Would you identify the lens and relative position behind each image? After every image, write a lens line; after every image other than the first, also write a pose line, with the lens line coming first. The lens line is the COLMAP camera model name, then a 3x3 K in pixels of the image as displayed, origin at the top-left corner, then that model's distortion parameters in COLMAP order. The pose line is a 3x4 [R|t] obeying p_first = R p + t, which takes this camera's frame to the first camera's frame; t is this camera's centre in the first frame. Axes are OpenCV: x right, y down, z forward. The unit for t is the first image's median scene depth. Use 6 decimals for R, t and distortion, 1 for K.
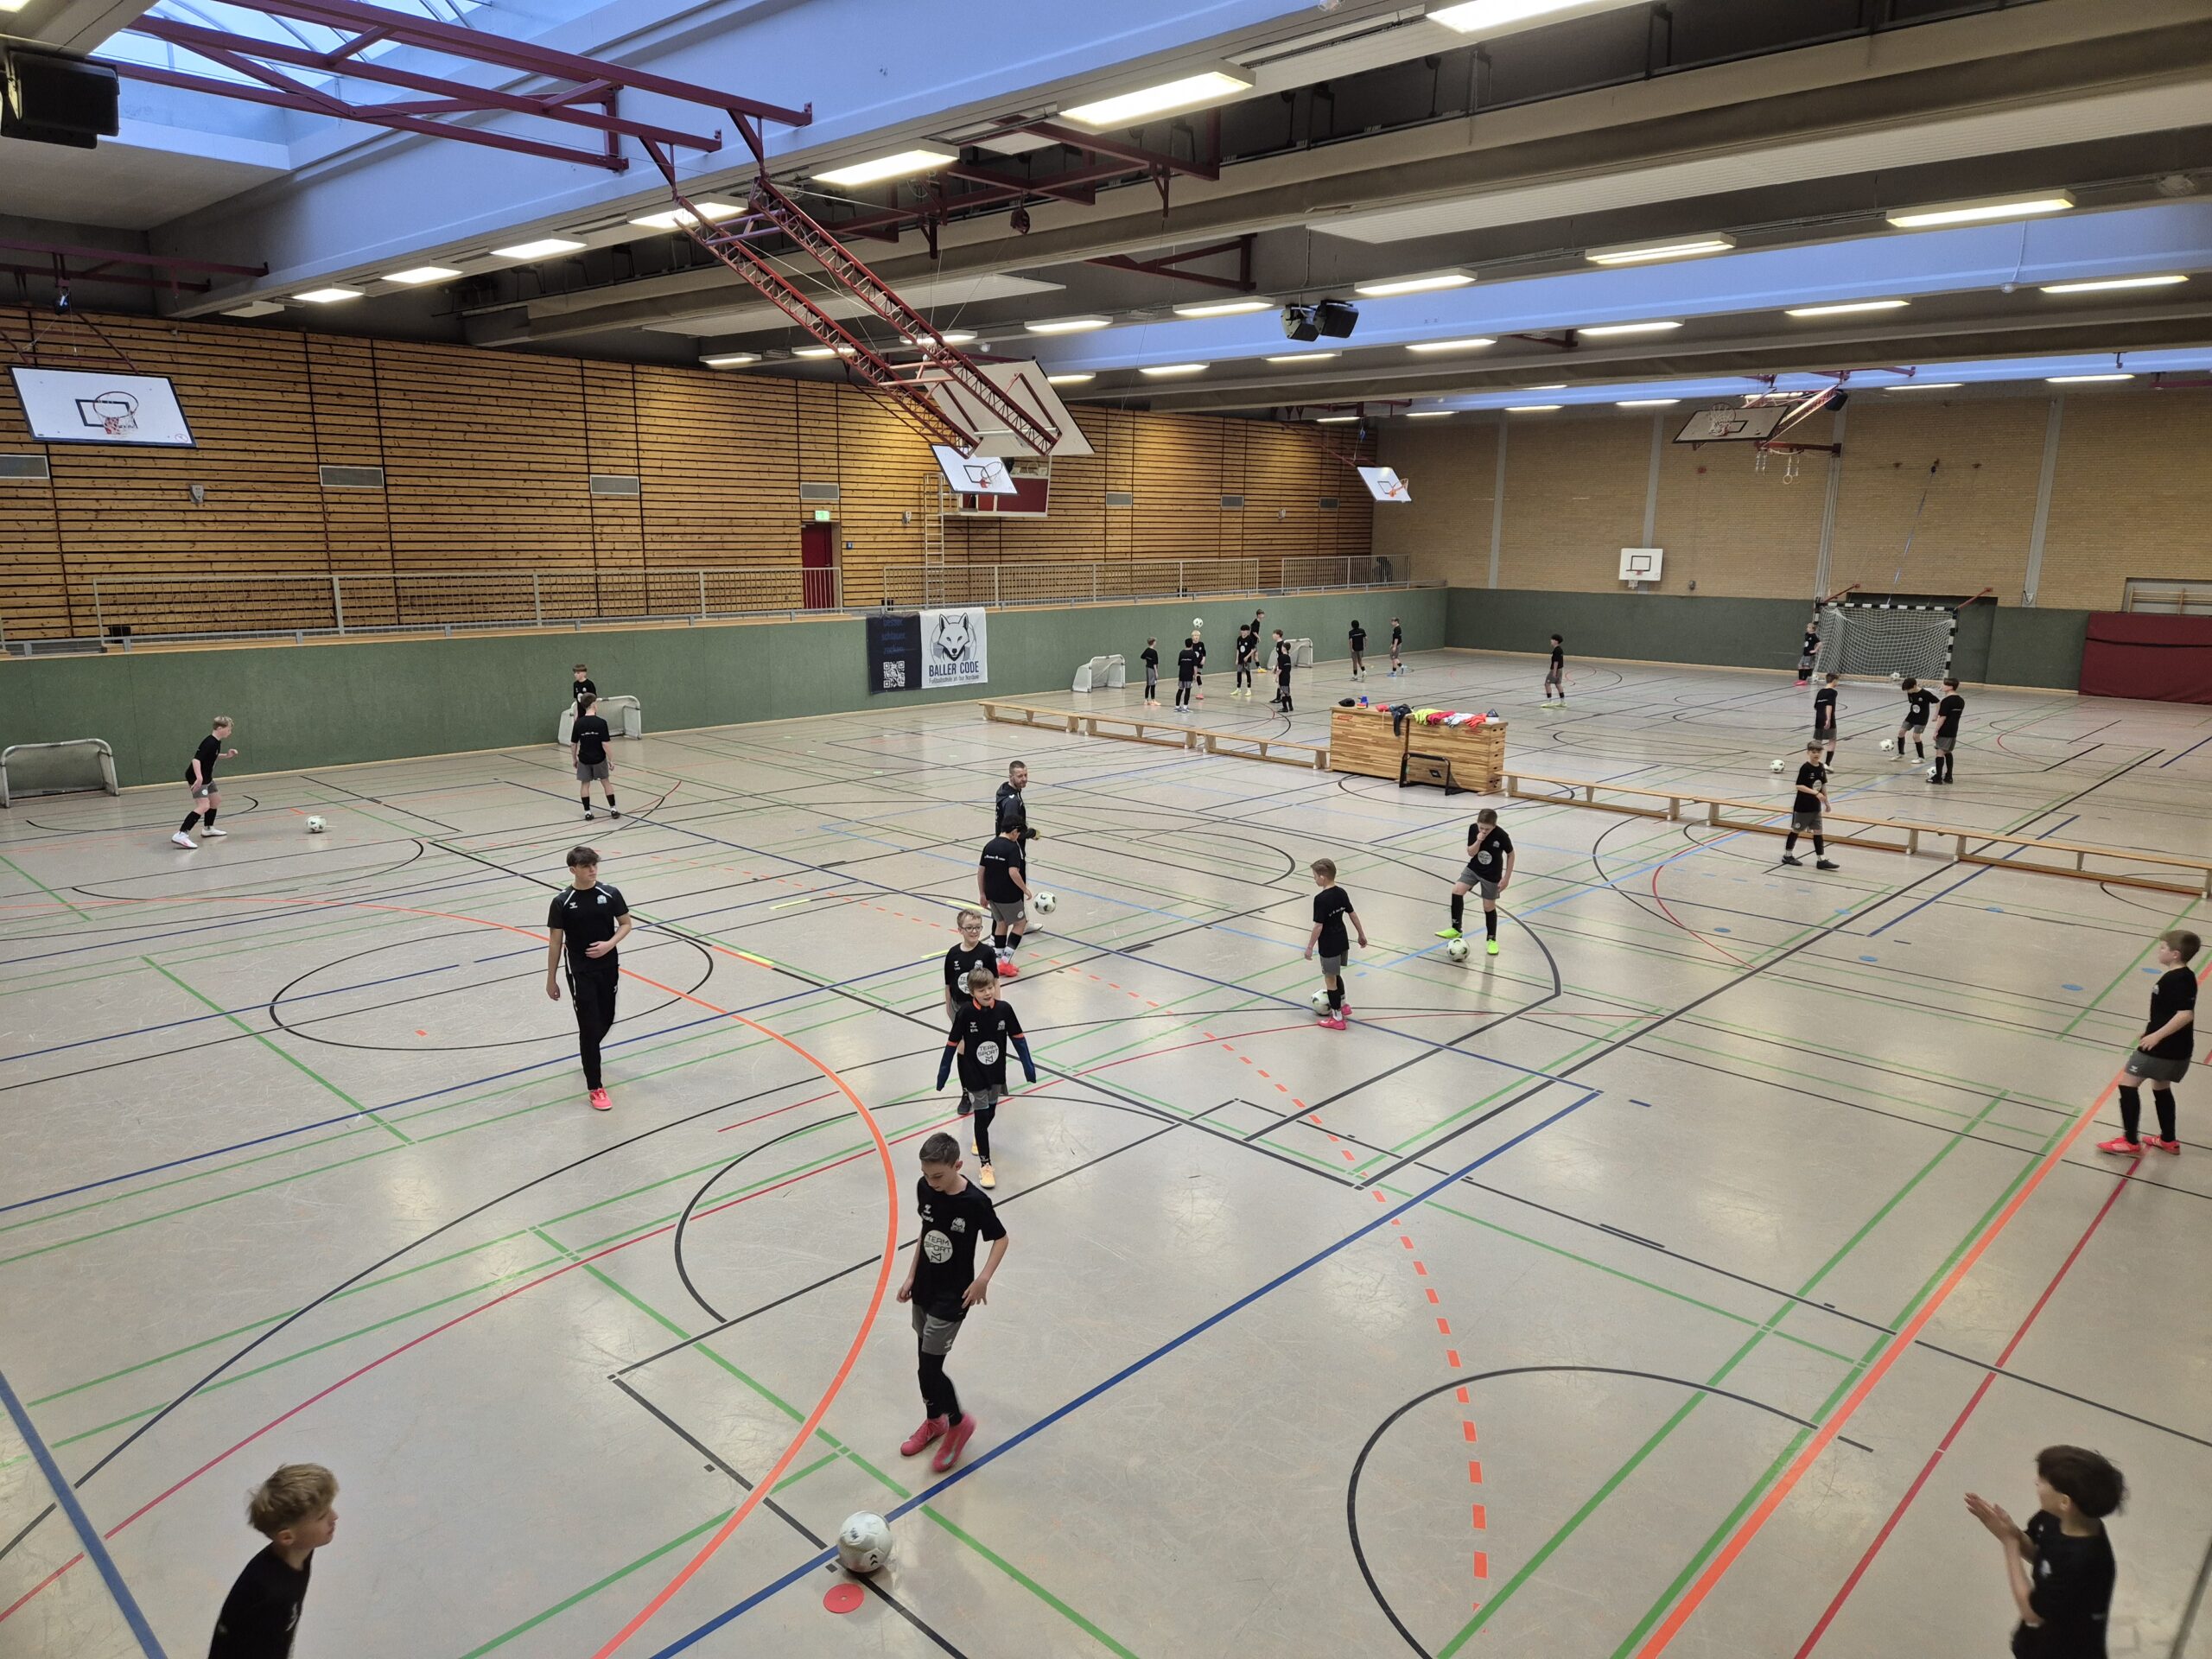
lens RADIAL K [[1474.1, 0, 1102.0], [0, 1474.1, 836.9], [0, 0, 1]] dist [0.090975, -0.076302]
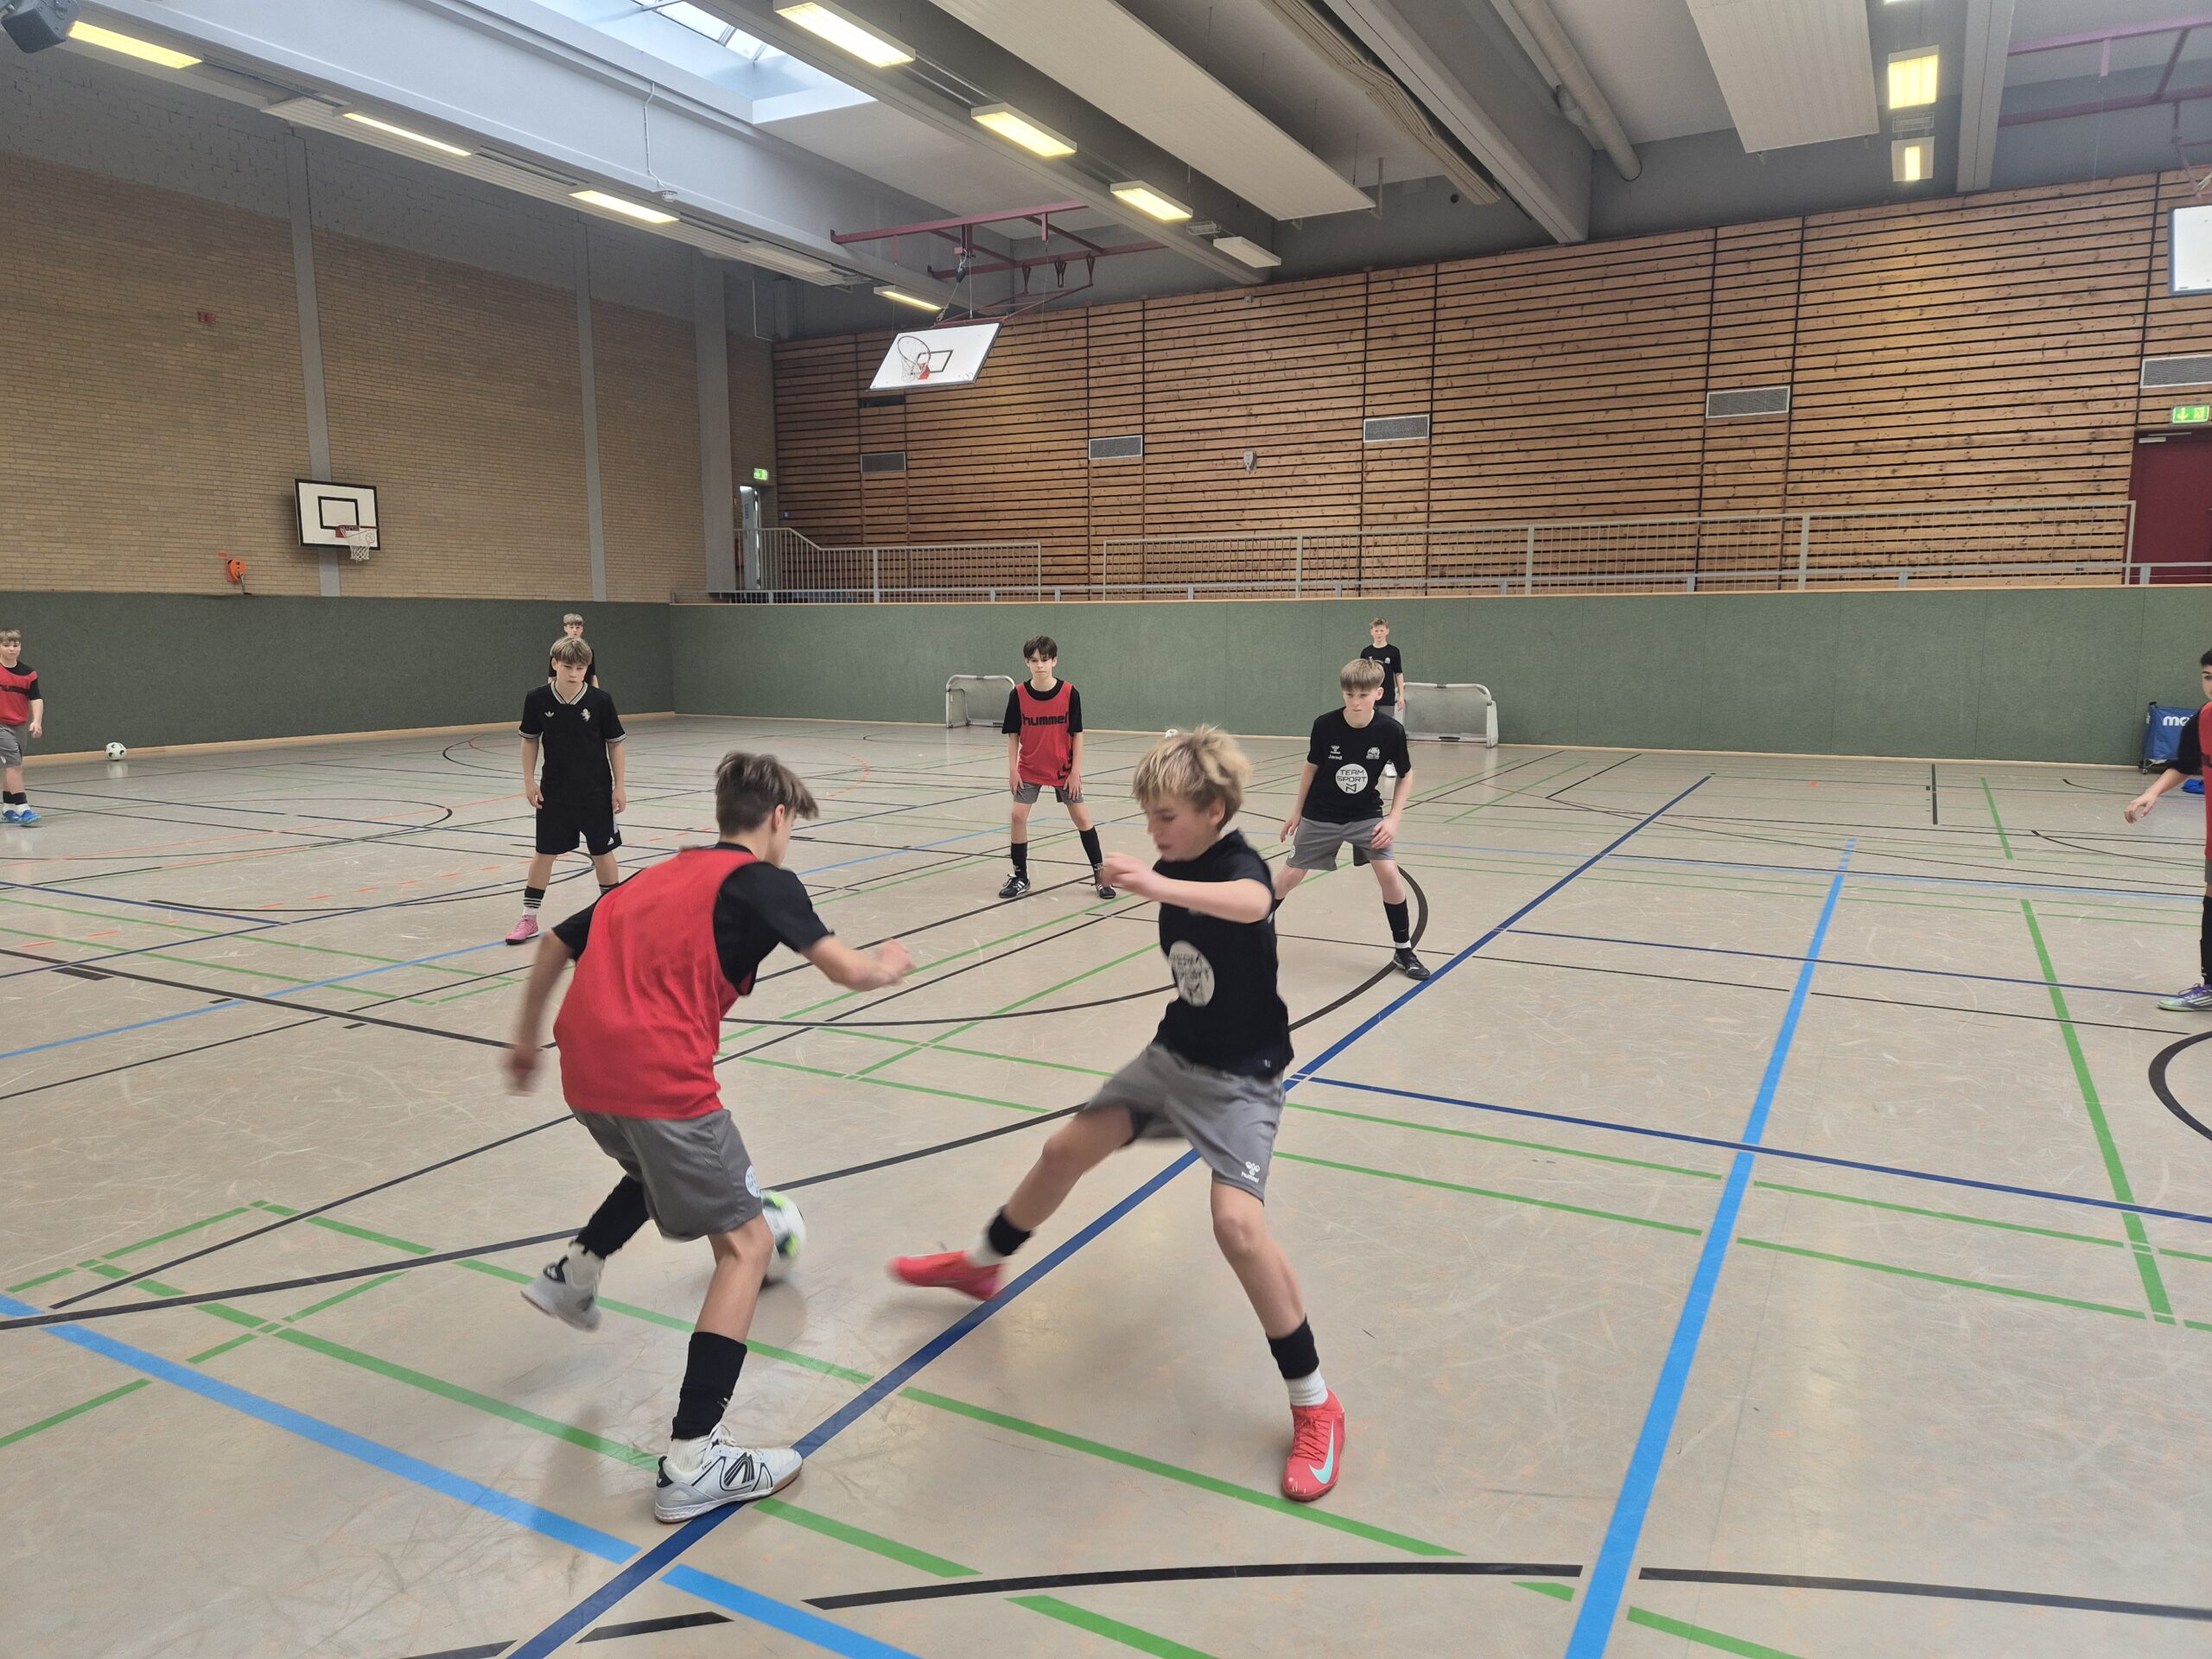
lens RADIAL K [[1469.9, 0, 1106.6], [0, 1469.9, 820.3], [0, 0, 1]] dist [0.091239, -0.074660]
pose [[0.259982, 0.126418, -0.957302, 0.311481], [-0.196829, 0.977516, 0.075633, -0.046900], [0.945340, 0.168762, 0.279020, 0.625726]]
